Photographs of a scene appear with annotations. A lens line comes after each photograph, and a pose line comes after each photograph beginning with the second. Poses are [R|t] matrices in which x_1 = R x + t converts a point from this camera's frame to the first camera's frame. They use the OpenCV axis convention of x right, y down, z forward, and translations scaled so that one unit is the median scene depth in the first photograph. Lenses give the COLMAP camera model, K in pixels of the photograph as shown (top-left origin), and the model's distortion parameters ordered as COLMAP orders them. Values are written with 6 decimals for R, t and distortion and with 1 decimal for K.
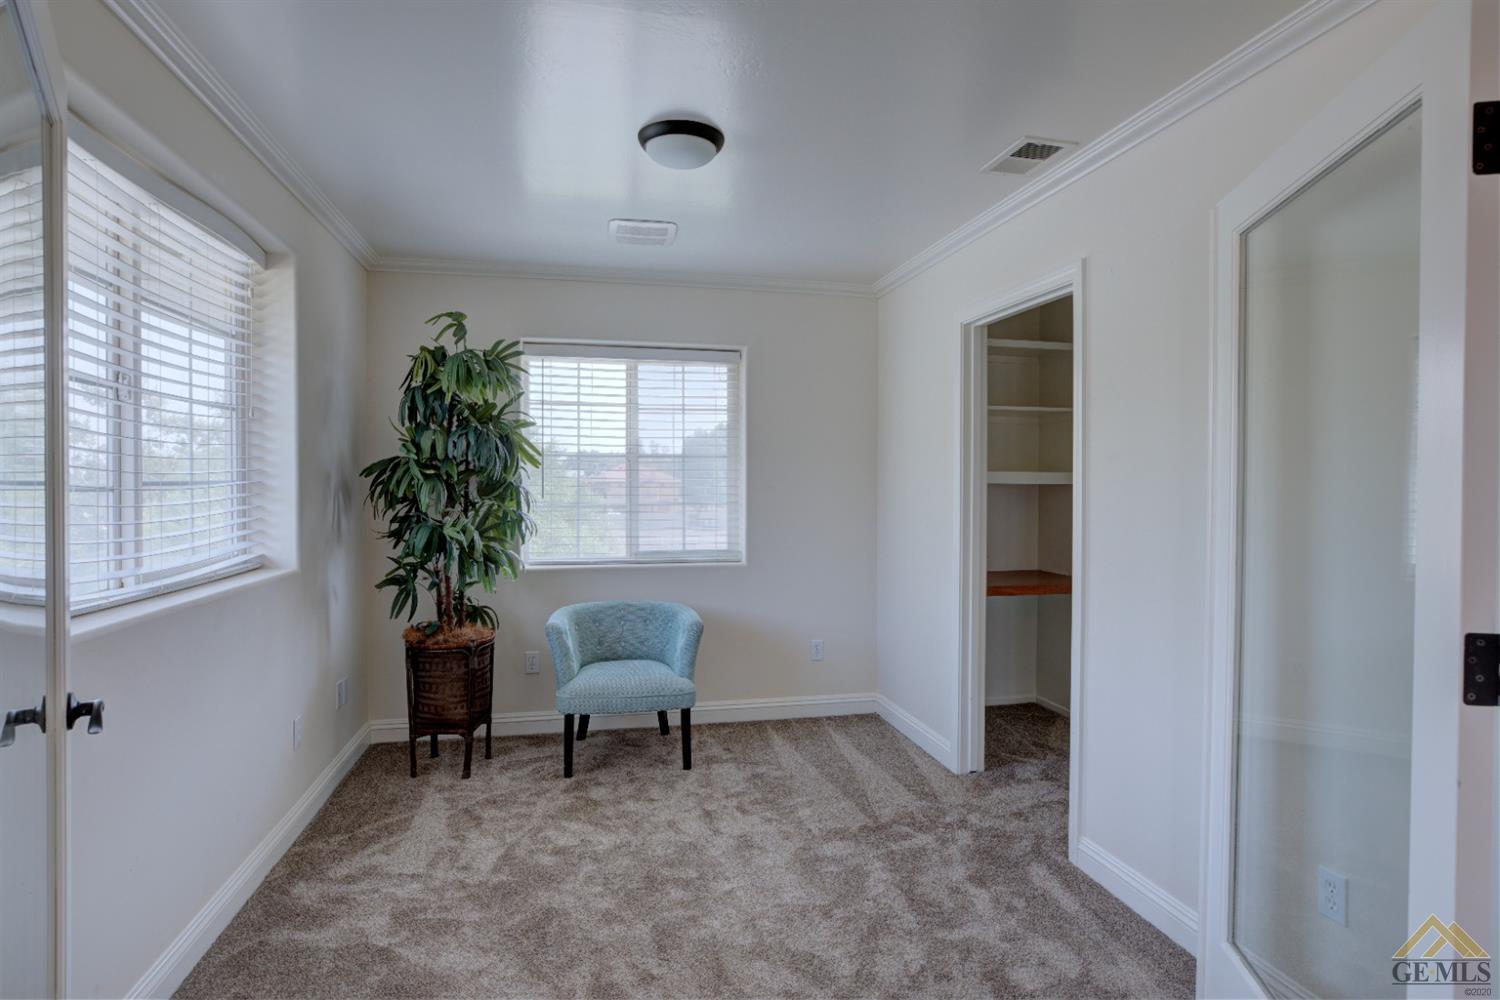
lens RADIAL K [[804.1, 0, 757.6], [0, 804.1, 498.3], [0, 0, 1]] dist [-0.031396, 0.000067]
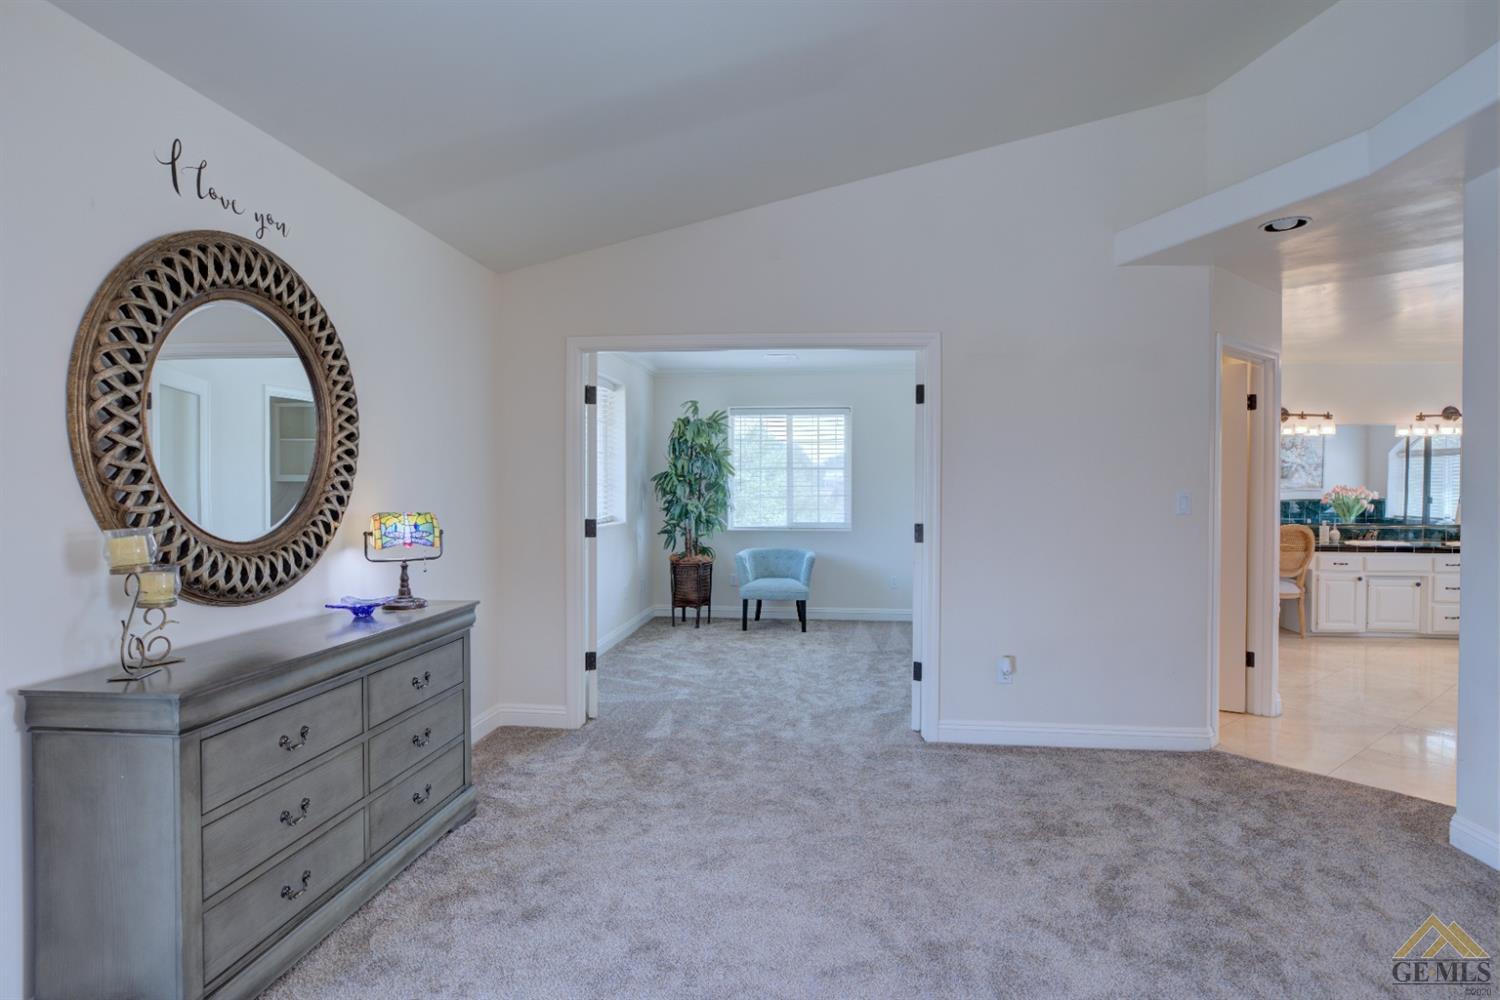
lens RADIAL K [[804.1, 0, 747.8], [0, 804.1, 498.9], [0, 0, 1]] dist [-0.031396, 0.000067]
pose [[0.943549, 0.001523, -0.331230, 0.426340], [-0.003694, 0.999976, -0.005922, 0.029776], [0.331213, 0.006811, 0.943531, -0.875908]]
